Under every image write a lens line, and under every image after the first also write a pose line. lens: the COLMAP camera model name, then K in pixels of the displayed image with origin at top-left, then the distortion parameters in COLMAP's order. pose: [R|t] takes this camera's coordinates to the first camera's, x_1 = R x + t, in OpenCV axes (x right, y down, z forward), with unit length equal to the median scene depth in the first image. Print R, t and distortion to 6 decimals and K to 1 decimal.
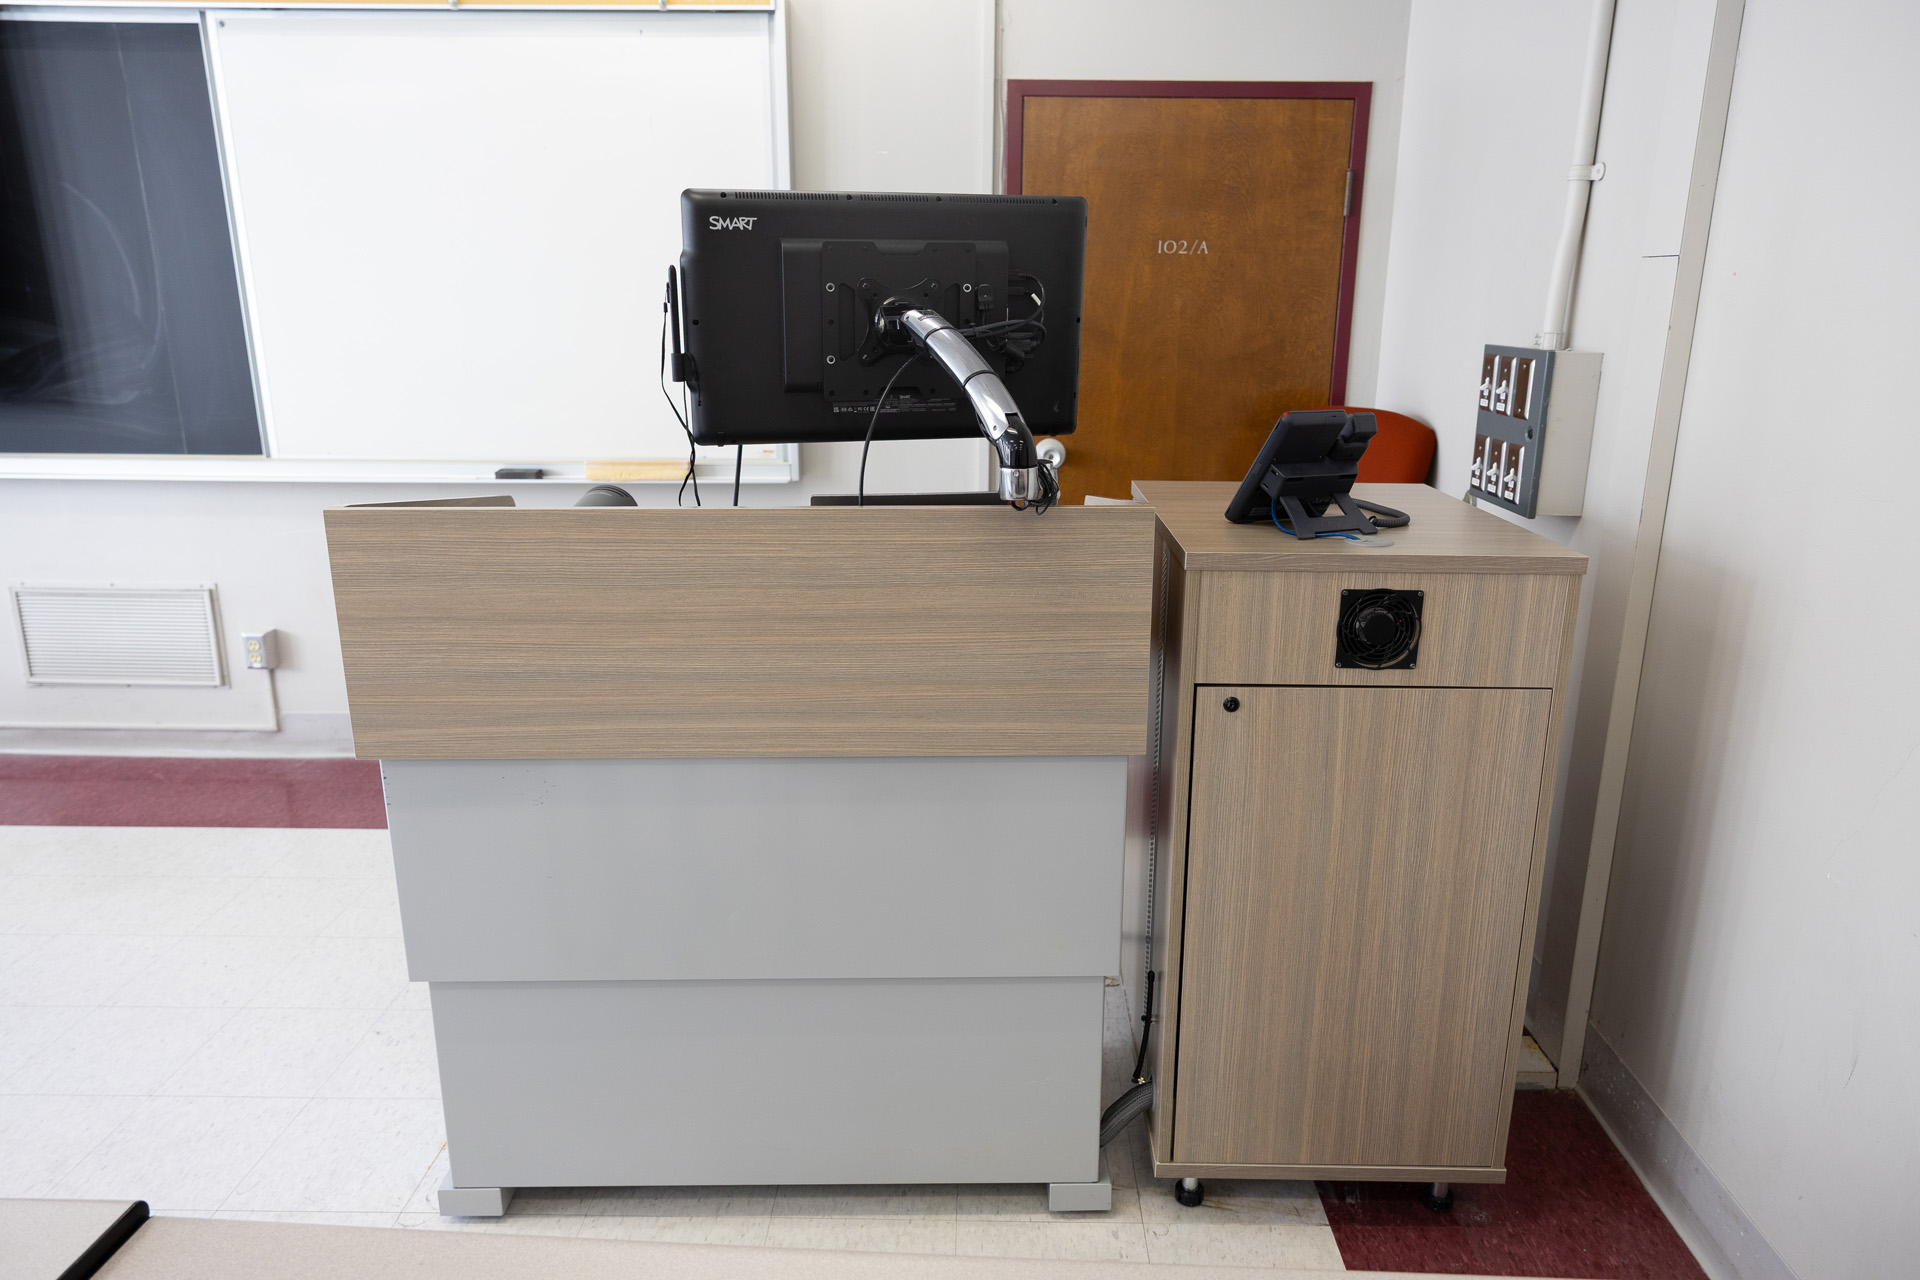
lens RADIAL K [[1294.5, 0, 976.5], [0, 1294.5, 611.0], [0, 0, 1]] dist [-0.007419, 0.007012]
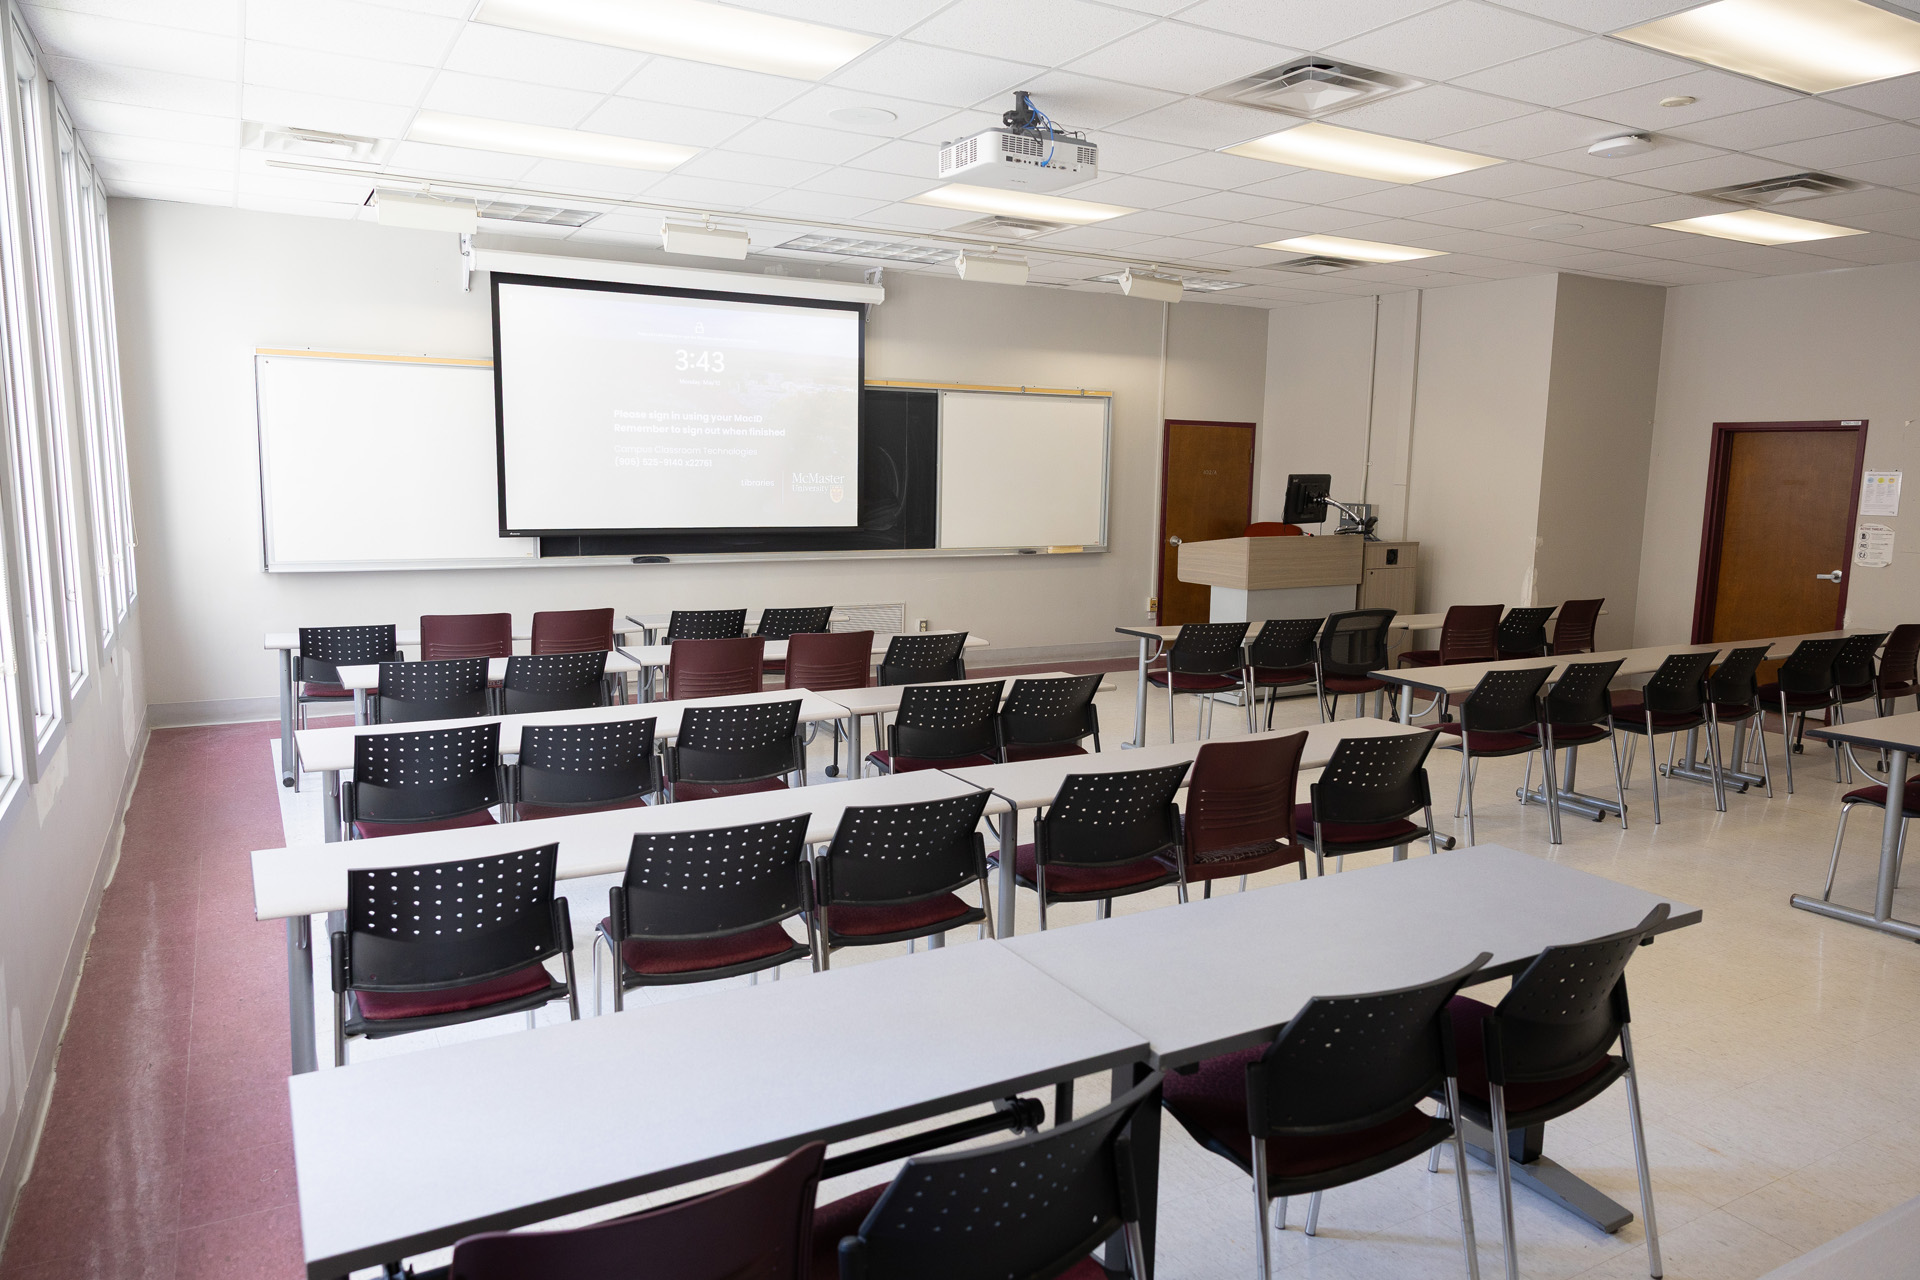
lens RADIAL K [[1294.5, 0, 976.5], [0, 1294.5, 611.0], [0, 0, 1]] dist [-0.007419, 0.007012]
pose [[0.863694, -0.048683, 0.501660, -2.550354], [0.110589, 0.989374, -0.094384, 0.368626], [-0.491735, 0.136997, 0.859900, -1.792925]]
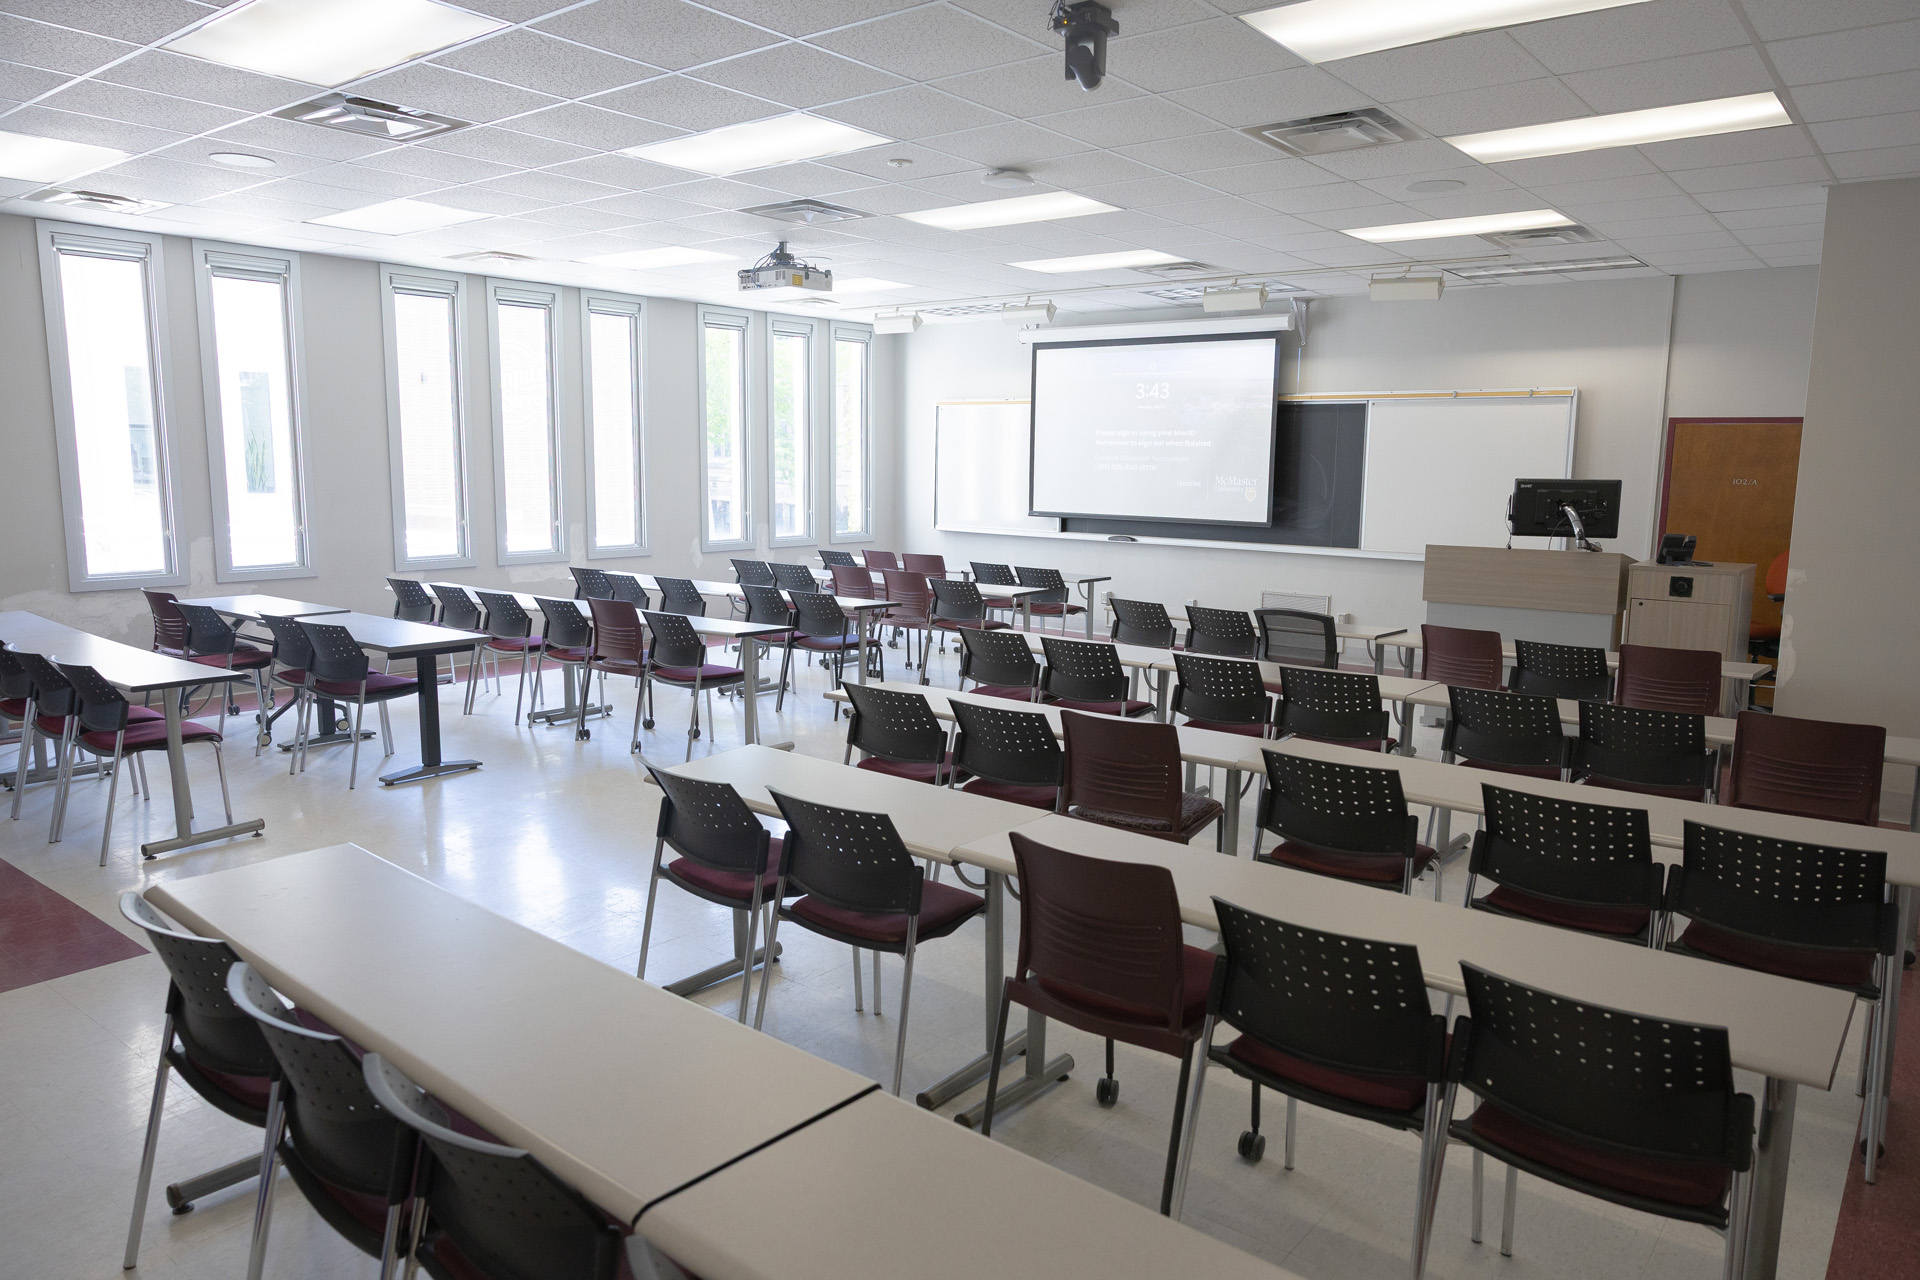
lens RADIAL K [[1294.5, 0, 976.5], [0, 1294.5, 611.0], [0, 0, 1]] dist [-0.007419, 0.007012]
pose [[0.790738, 0.078494, -0.607102, 0.700571], [-0.156459, 0.984720, -0.076468, 0.506805], [0.591823, 0.155452, 0.790936, -2.383545]]
